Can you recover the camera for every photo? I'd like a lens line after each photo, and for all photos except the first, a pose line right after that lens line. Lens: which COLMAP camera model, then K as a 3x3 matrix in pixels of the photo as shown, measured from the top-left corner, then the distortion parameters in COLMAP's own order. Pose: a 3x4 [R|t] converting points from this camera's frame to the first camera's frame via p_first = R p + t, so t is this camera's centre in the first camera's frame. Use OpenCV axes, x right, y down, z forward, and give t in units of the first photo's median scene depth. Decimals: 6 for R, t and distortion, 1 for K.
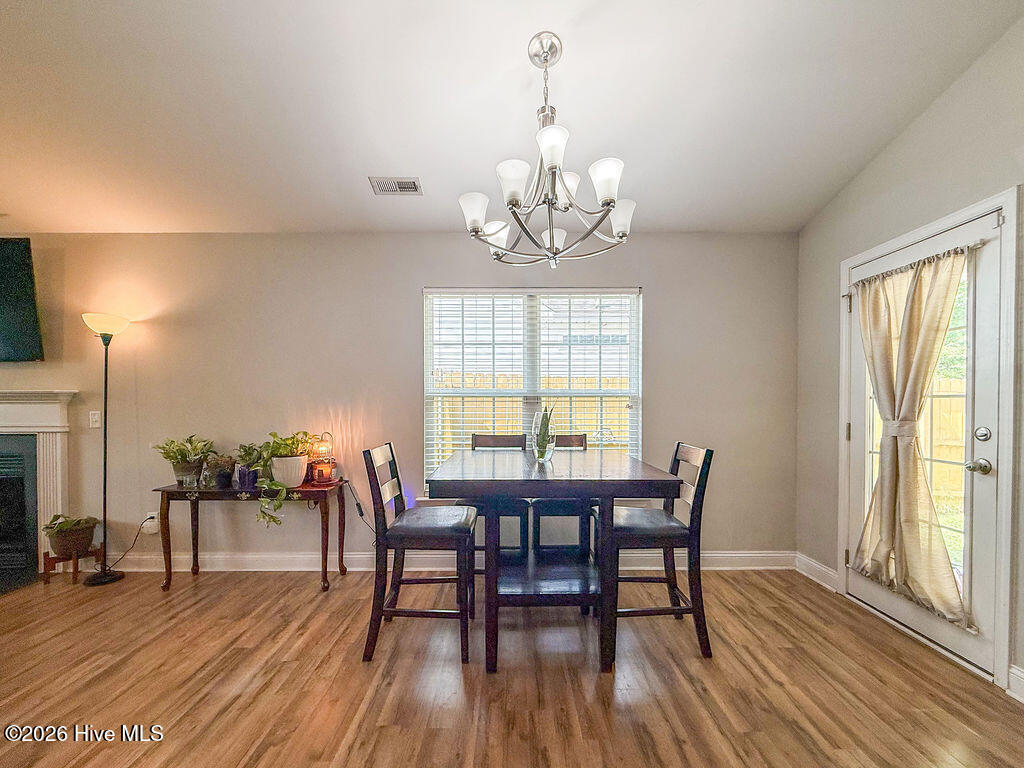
lens RADIAL K [[408.2, 0, 513.9], [0, 408.2, 410.7], [0, 0, 1]] dist [-0.000157, -0.000437]
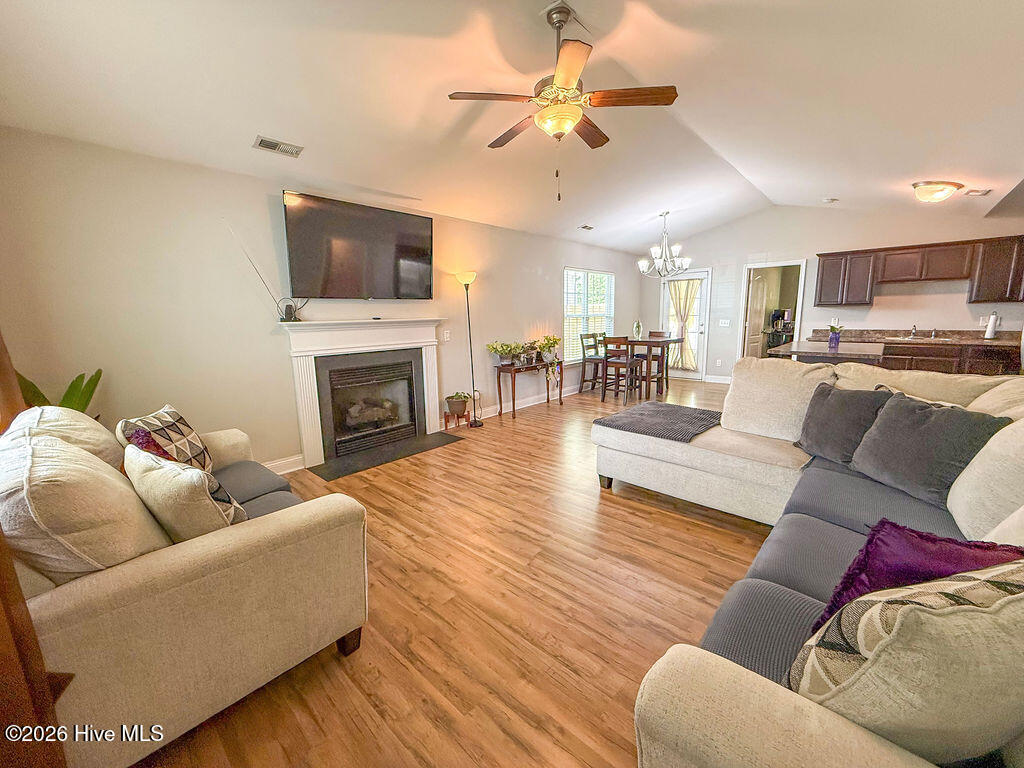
lens RADIAL K [[408.2, 0, 508.0], [0, 408.2, 383.7], [0, 0, 1]] dist [-0.000157, -0.000437]
pose [[0.682397, -0.133193, 0.718745, -2.291515], [0.032566, 0.987823, 0.152137, -0.032530], [-0.730256, -0.080412, 0.678425, -0.315212]]
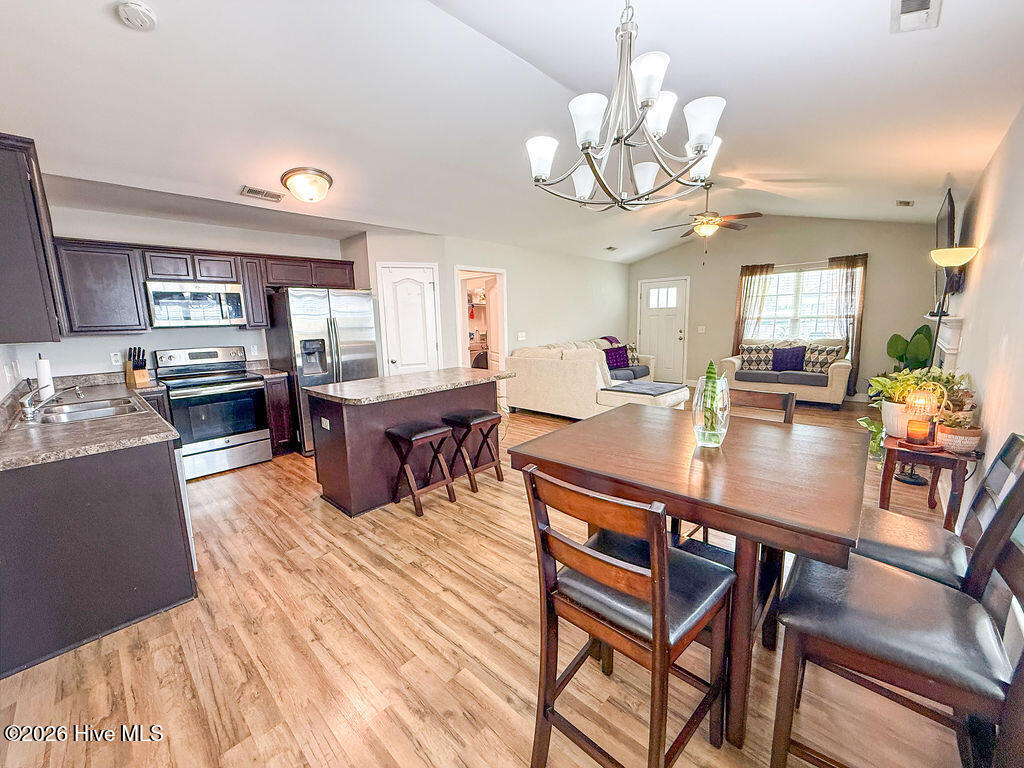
lens RADIAL K [[408.2, 0, 507.6], [0, 408.2, 383.8], [0, 0, 1]] dist [-0.000157, -0.000437]
pose [[-0.689677, 0.134993, -0.711423, 0.647628], [0.011930, 0.984454, 0.175235, -0.089213], [0.724019, 0.112368, -0.680566, 0.982056]]
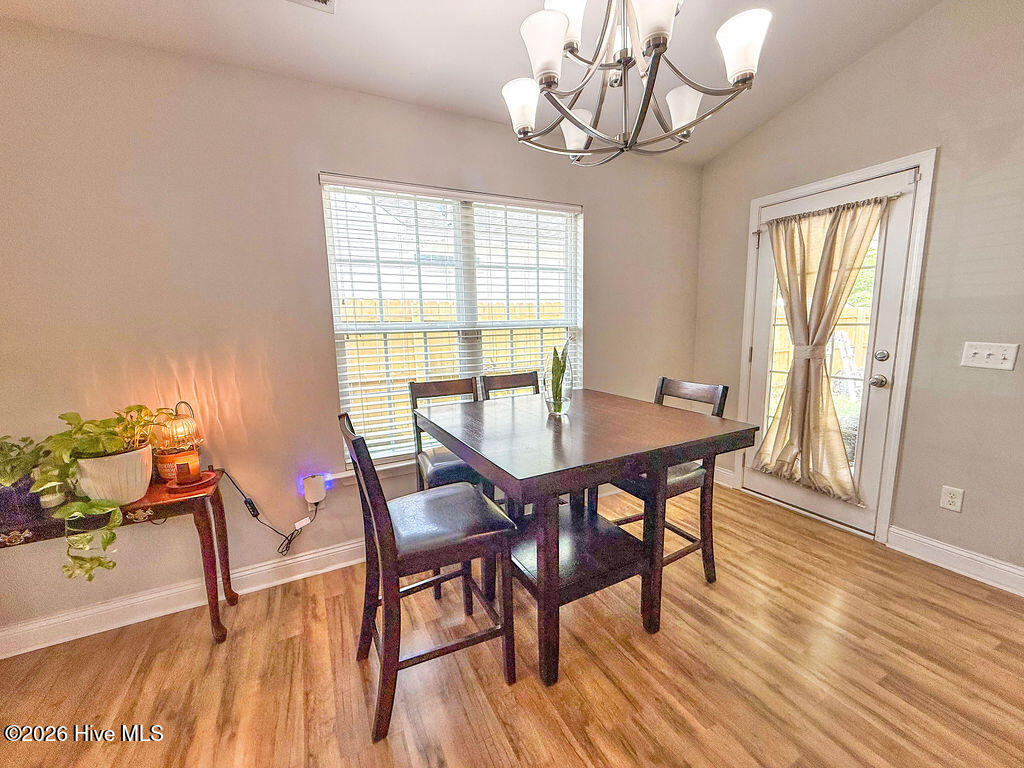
lens RADIAL K [[408.2, 0, 508.1], [0, 408.2, 384.0], [0, 0, 1]] dist [-0.000157, -0.000437]
pose [[0.895398, -0.086733, 0.436737, -0.299821], [0.032220, 0.990894, 0.130729, -0.038758], [-0.444099, -0.102983, 0.890040, 0.258401]]
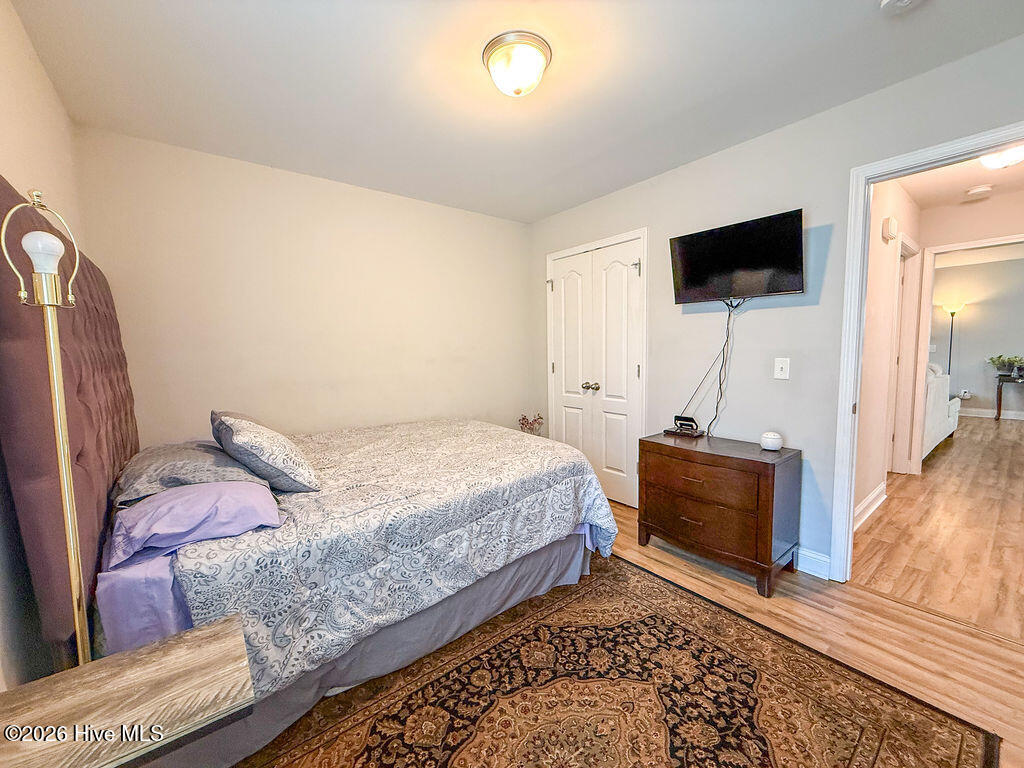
lens RADIAL K [[408.2, 0, 513.4], [0, 408.2, 385.8], [0, 0, 1]] dist [-0.000157, -0.000437]
pose [[0.616277, 0.061306, -0.785140, -0.735524], [0.007789, 0.996442, 0.083919, 0.021783], [0.787491, -0.057832, 0.613607, -2.624338]]
